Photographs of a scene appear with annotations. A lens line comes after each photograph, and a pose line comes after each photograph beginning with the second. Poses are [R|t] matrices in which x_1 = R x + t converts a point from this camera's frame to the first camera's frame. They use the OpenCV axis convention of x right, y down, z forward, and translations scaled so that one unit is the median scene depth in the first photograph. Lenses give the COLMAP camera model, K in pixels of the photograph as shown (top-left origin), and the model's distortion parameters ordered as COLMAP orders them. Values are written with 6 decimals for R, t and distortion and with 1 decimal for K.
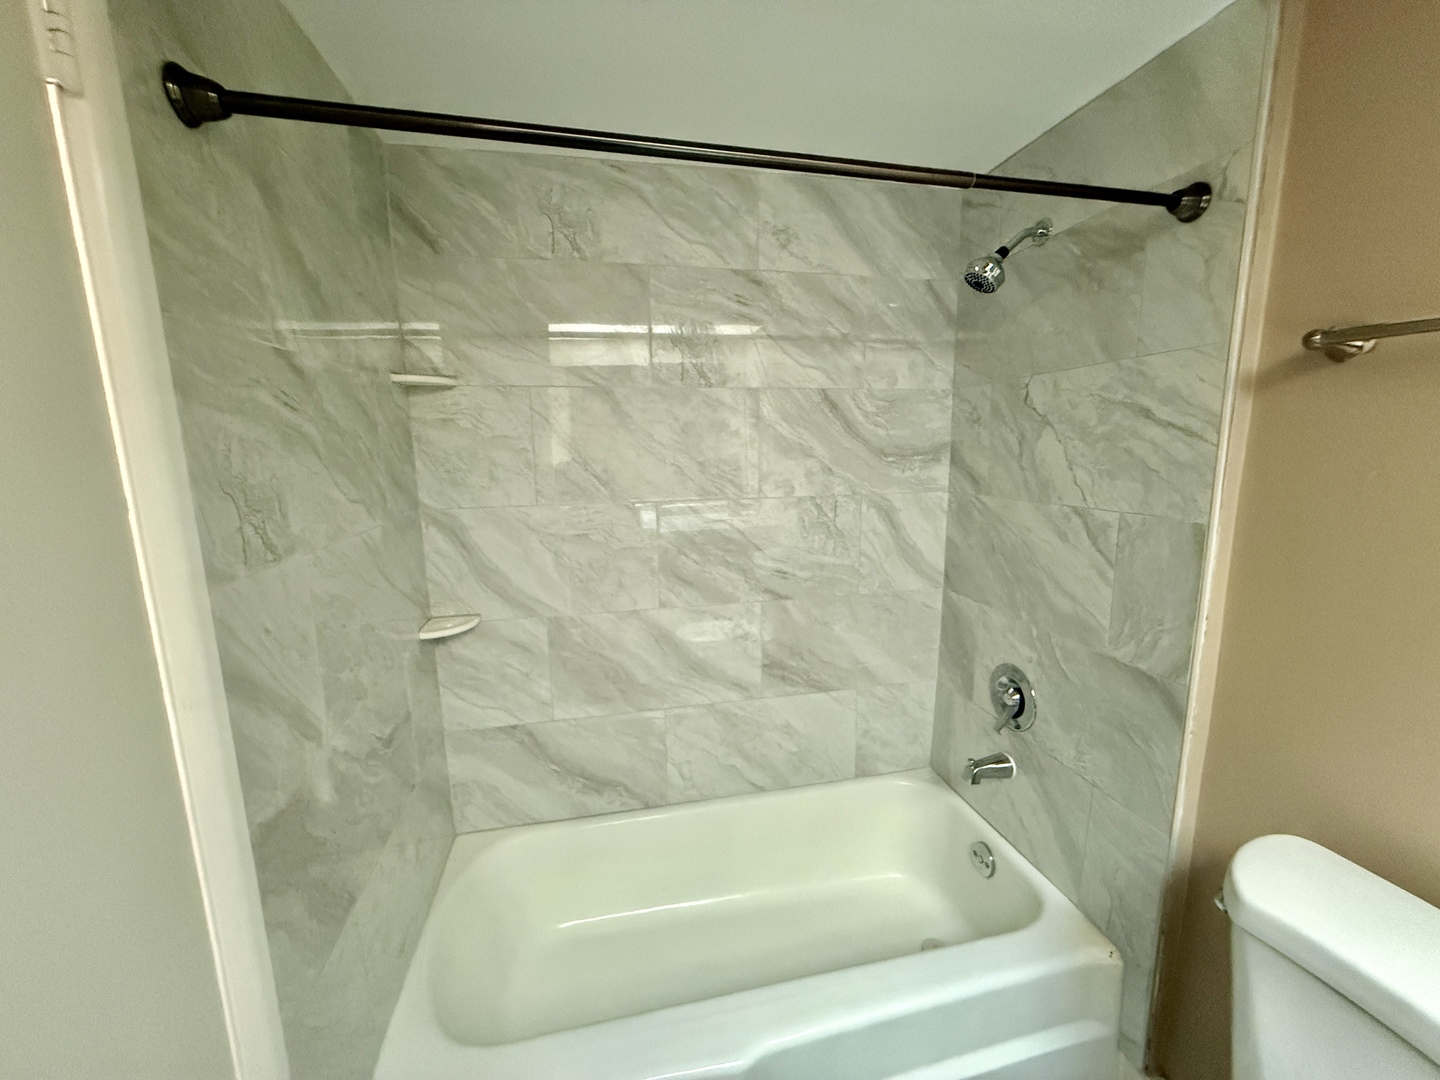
lens RADIAL K [[573.1, 0, 722.5], [0, 573.1, 535.9], [0, 0, 1]] dist [-0.000998, 0.000158]
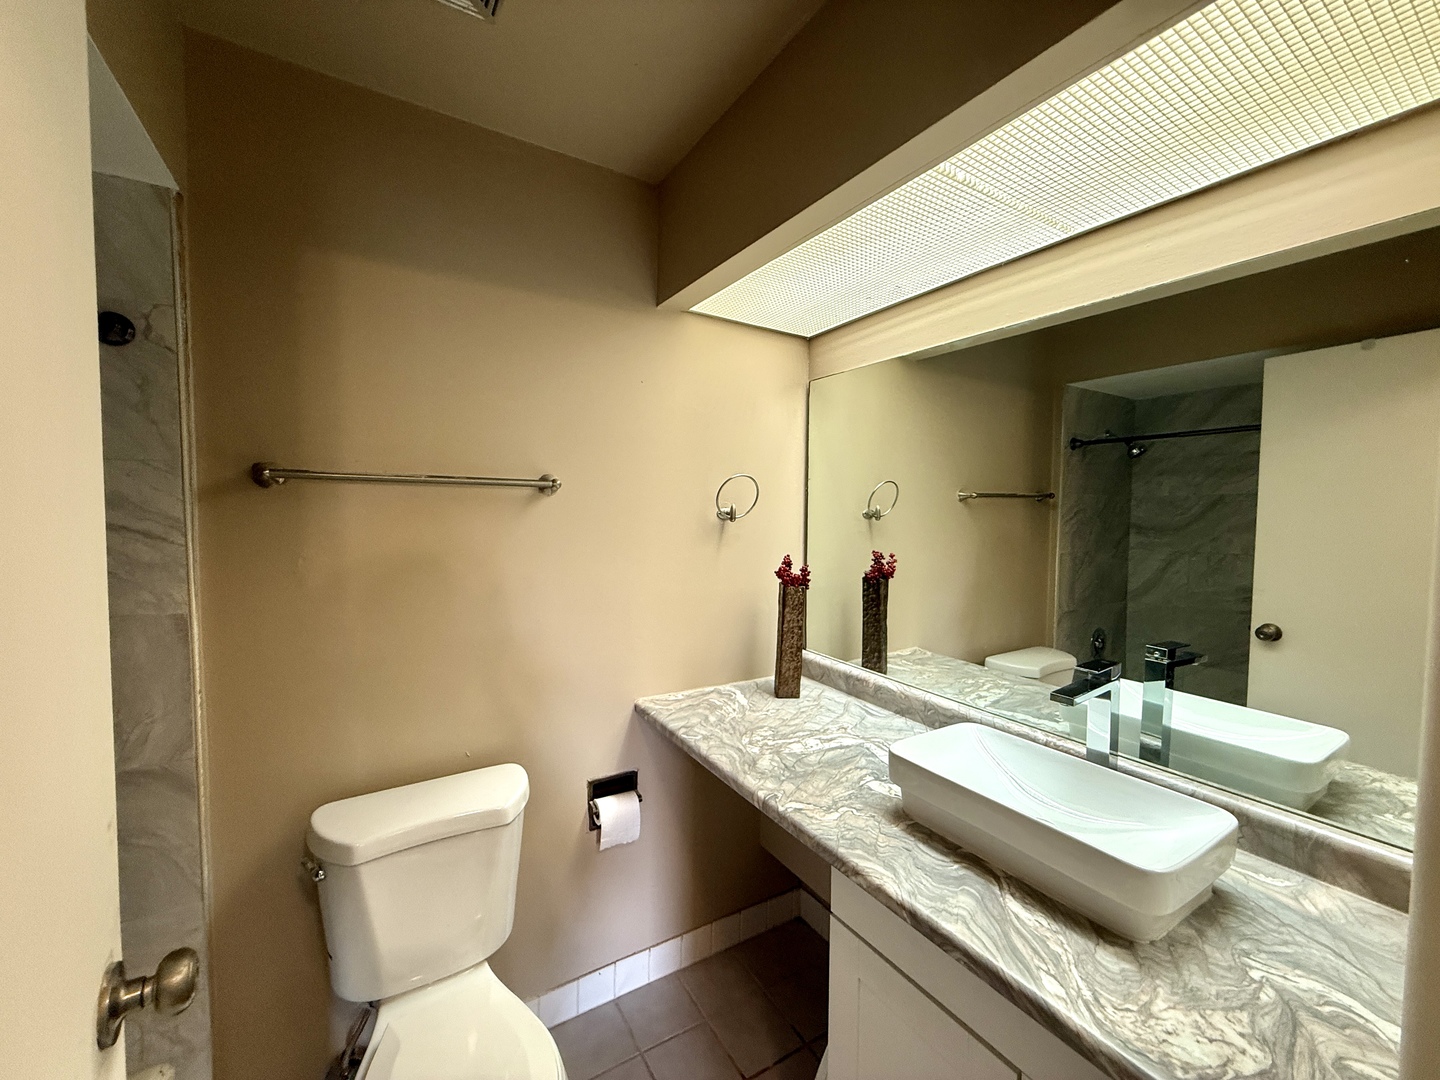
lens RADIAL K [[573.1, 0, 722.5], [0, 573.1, 535.9], [0, 0, 1]] dist [-0.000998, 0.000158]
pose [[-0.321587, -0.031073, 0.946370, -0.608269], [0.152827, 0.984654, 0.084262, -0.107698], [-0.934466, 0.171728, -0.311903, 0.322898]]
